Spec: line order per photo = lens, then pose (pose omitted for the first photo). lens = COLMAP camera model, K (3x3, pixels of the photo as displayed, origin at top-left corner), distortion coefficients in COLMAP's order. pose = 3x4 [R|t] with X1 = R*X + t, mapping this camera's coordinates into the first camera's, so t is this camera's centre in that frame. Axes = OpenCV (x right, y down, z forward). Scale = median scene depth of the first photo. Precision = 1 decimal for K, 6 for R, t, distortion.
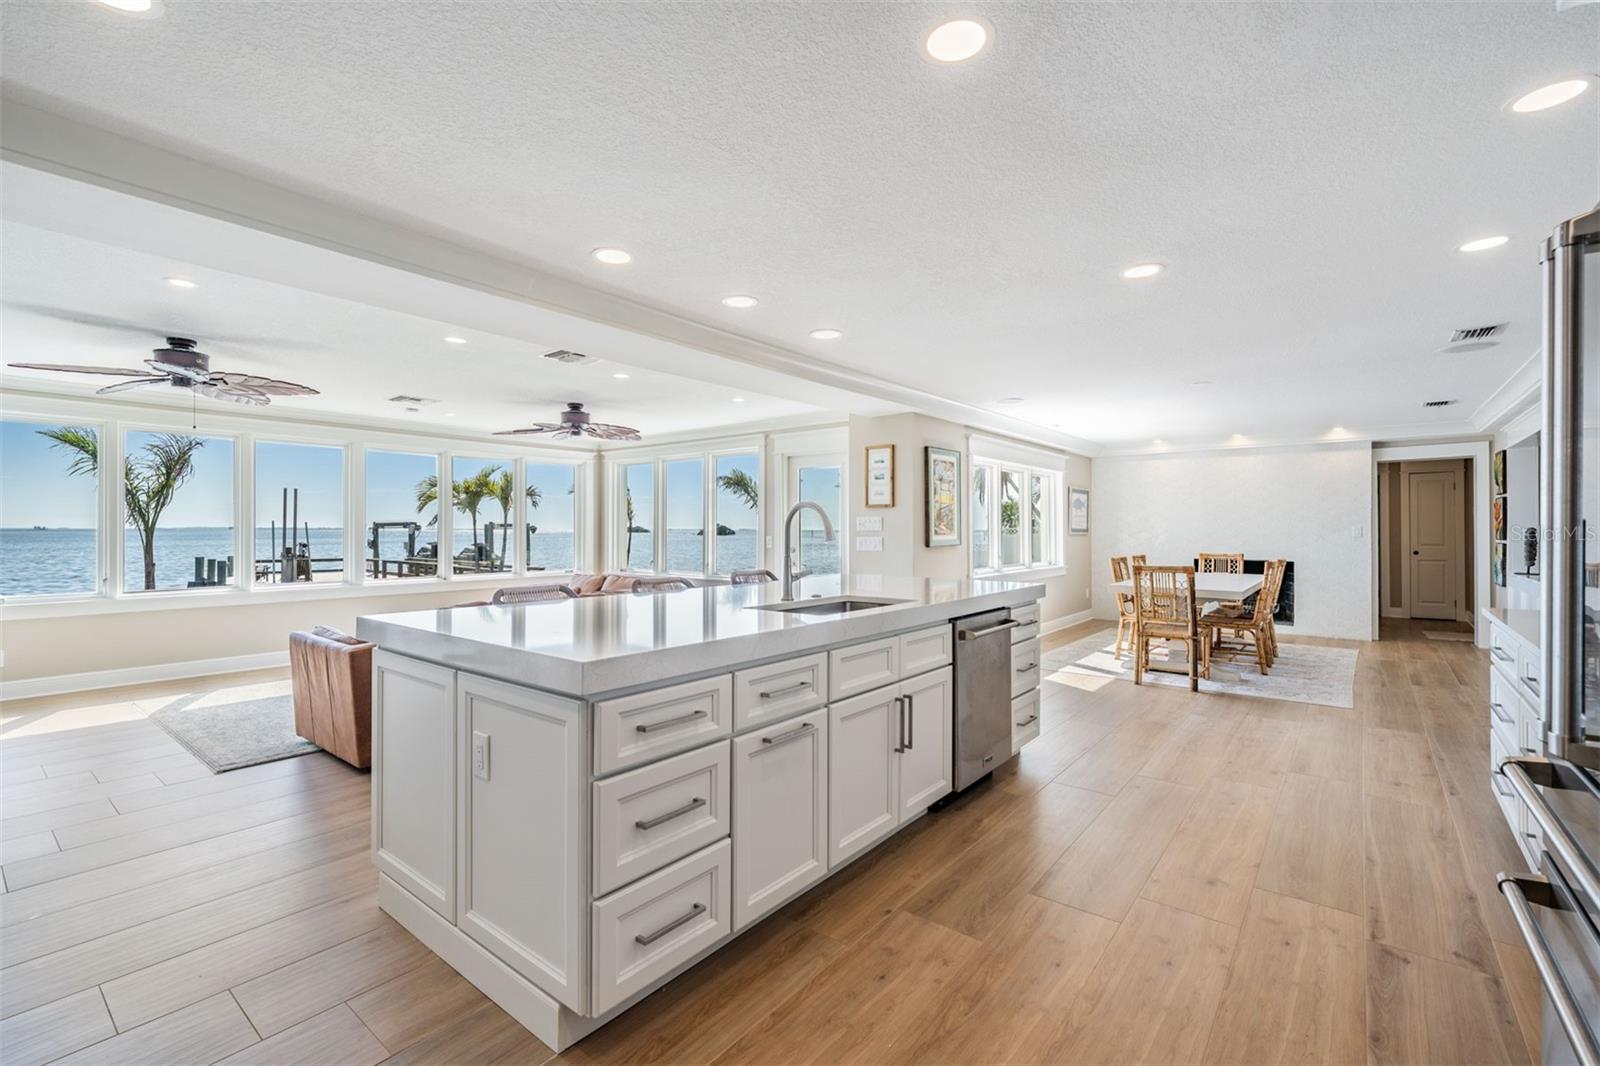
lens RADIAL K [[702.6, 0, 799.7], [0, 702.6, 527.9], [0, 0, 1]] dist [-0.000164, 0.000108]
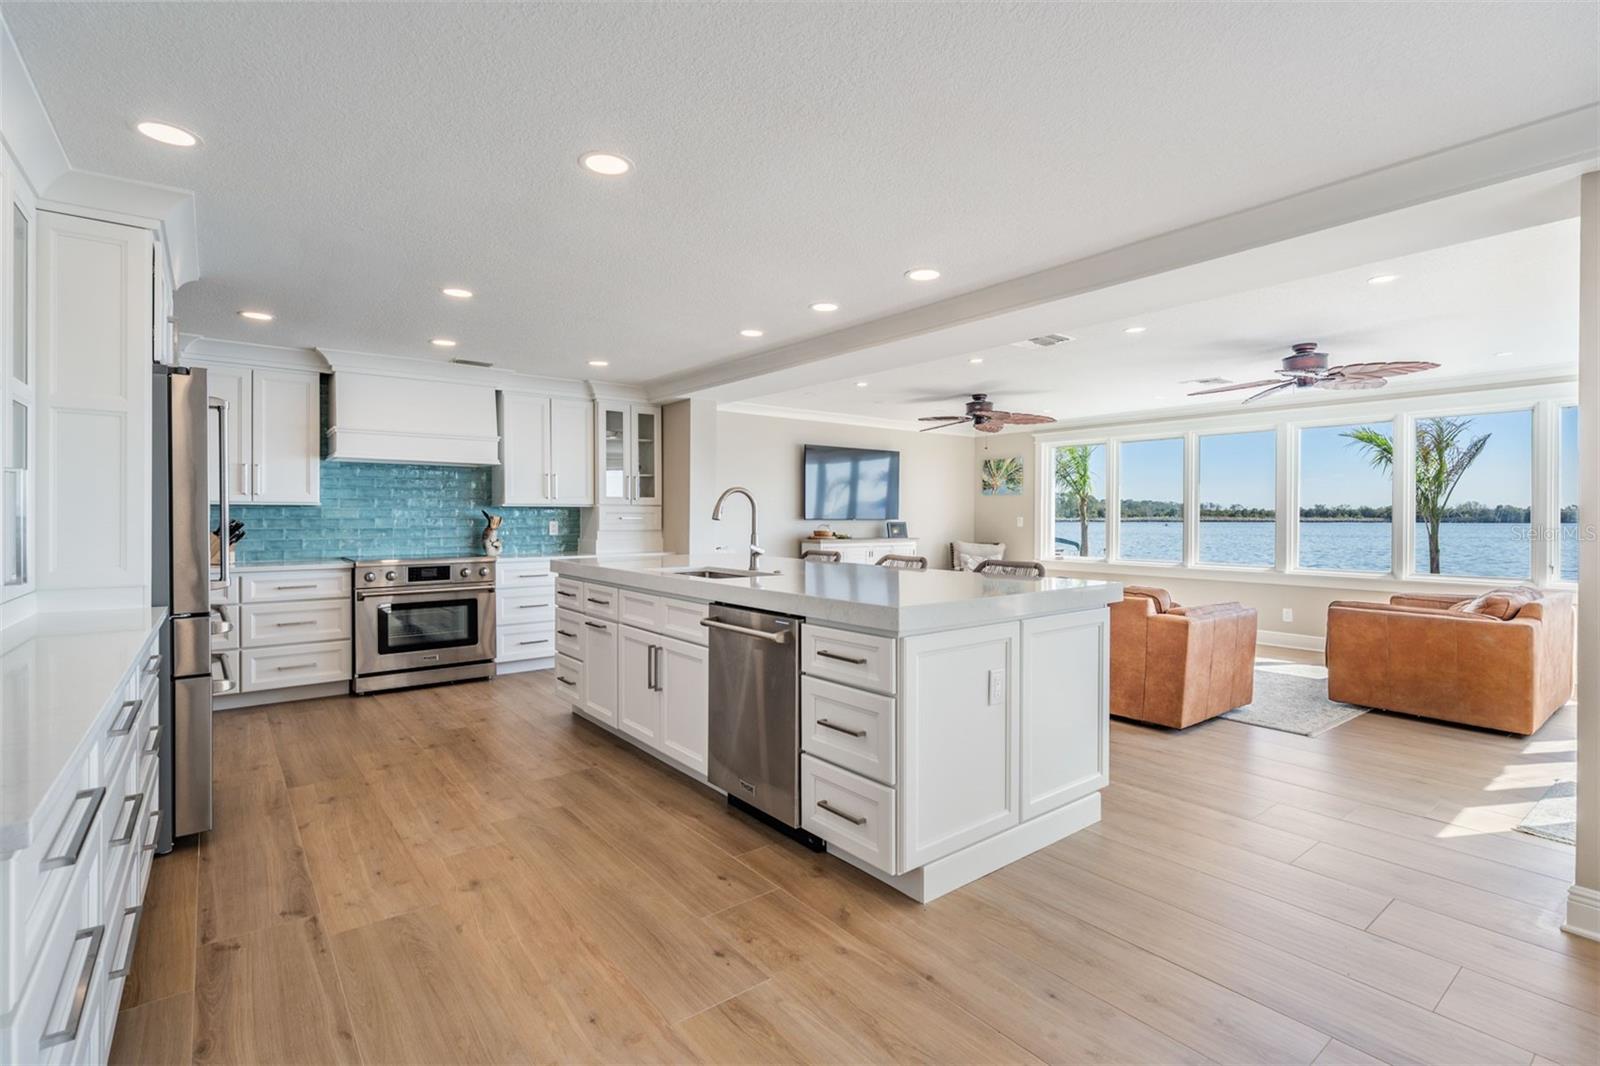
lens RADIAL K [[745.3, 0, 793.5], [0, 745.3, 519.9], [0, 0, 1]] dist [0.000497, -0.000739]
pose [[-0.233986, 0.004573, -0.972229, 0.524381], [-0.000135, 0.999989, 0.004736, 0.005033], [0.972240, 0.001240, -0.233983, 0.594512]]
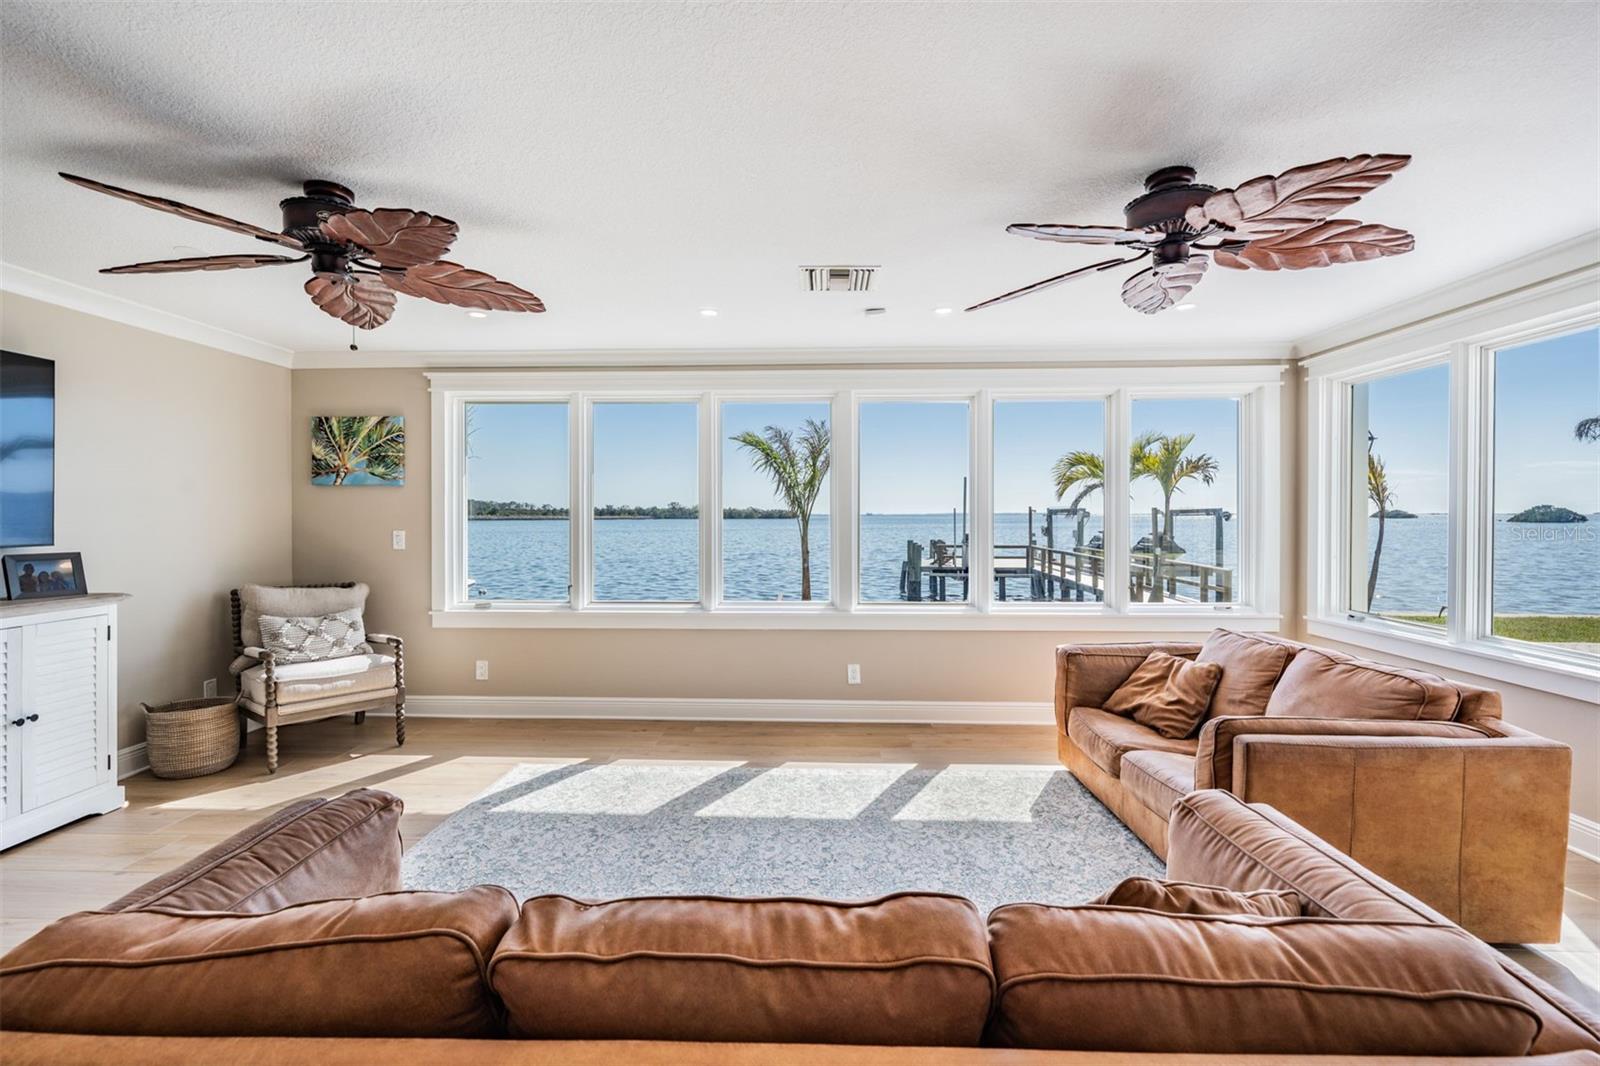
lens RADIAL K [[706.2, 0, 794.8], [0, 706.2, 518.1], [0, 0, 1]] dist [-0.000212, -0.000198]
pose [[0.596835, 0.002554, -0.802360, -0.135138], [0.003560, 0.999977, 0.005831, -0.008217], [0.802356, -0.006337, 0.596812, 0.579975]]
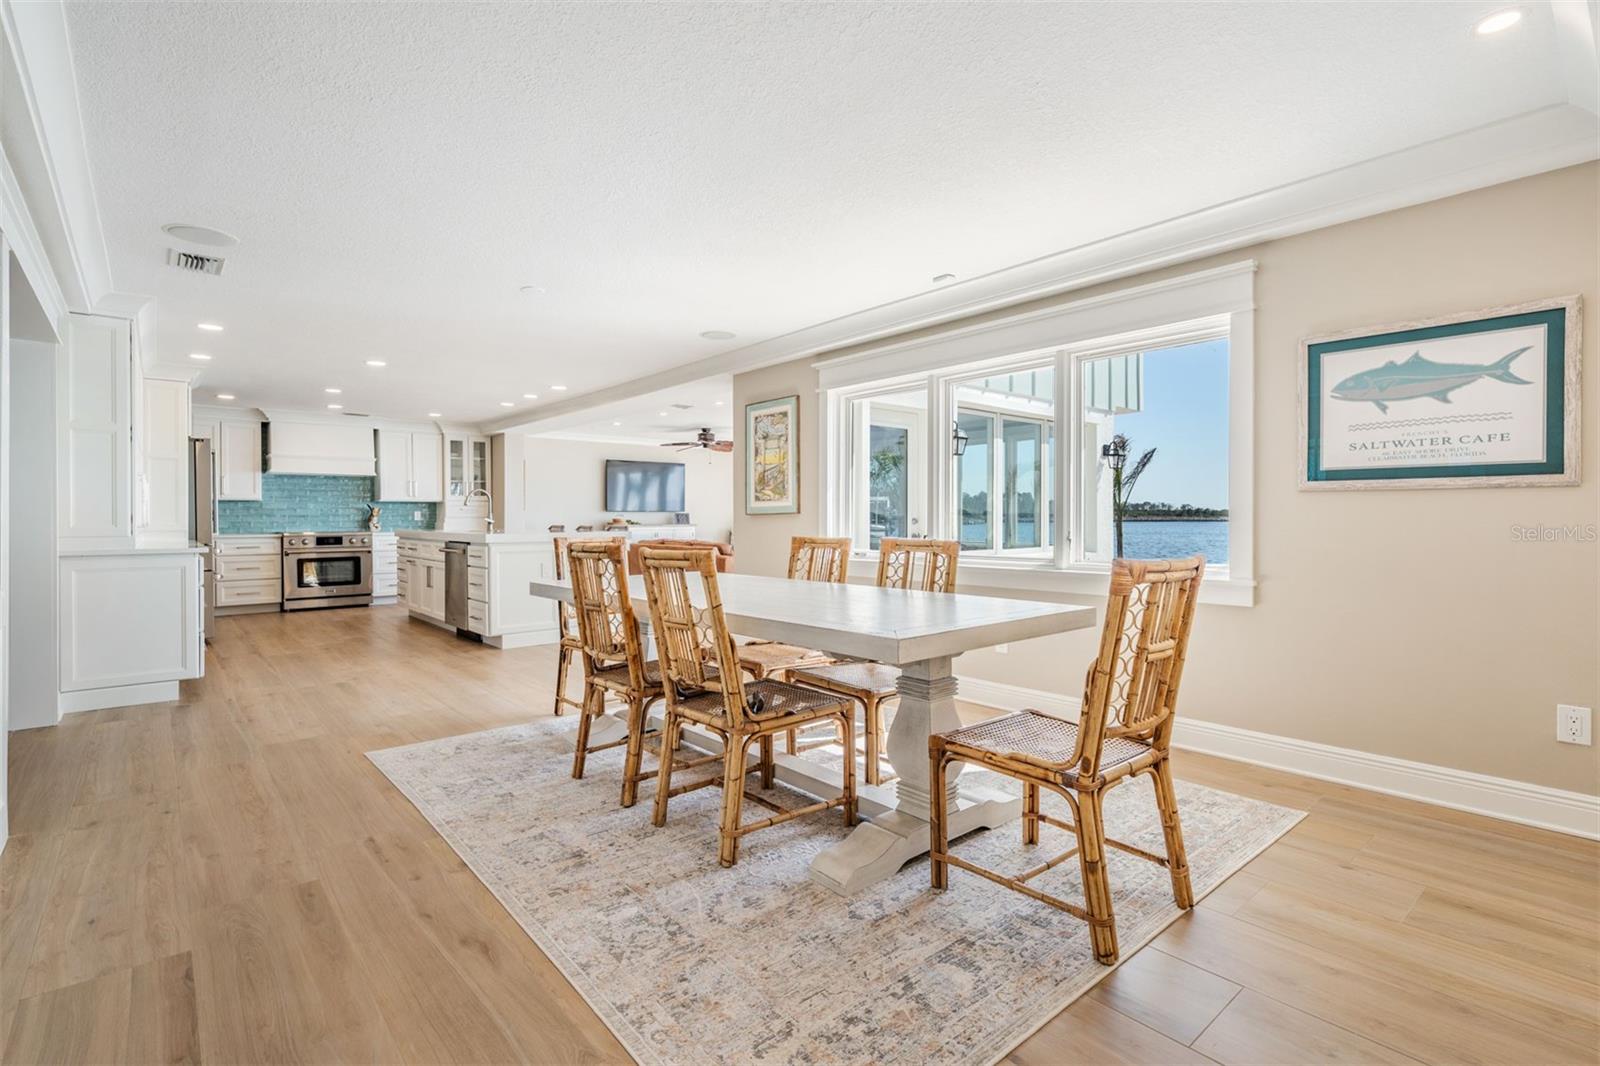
lens RADIAL K [[753.2, 0, 797.0], [0, 753.2, 523.8], [0, 0, 1]] dist [0.000122, -0.000019]
pose [[-0.184709, 0.008388, -0.982758, 0.994680], [0.004796, 0.999959, 0.007634, 0.028156], [0.982782, -0.003303, -0.184741, 1.083349]]
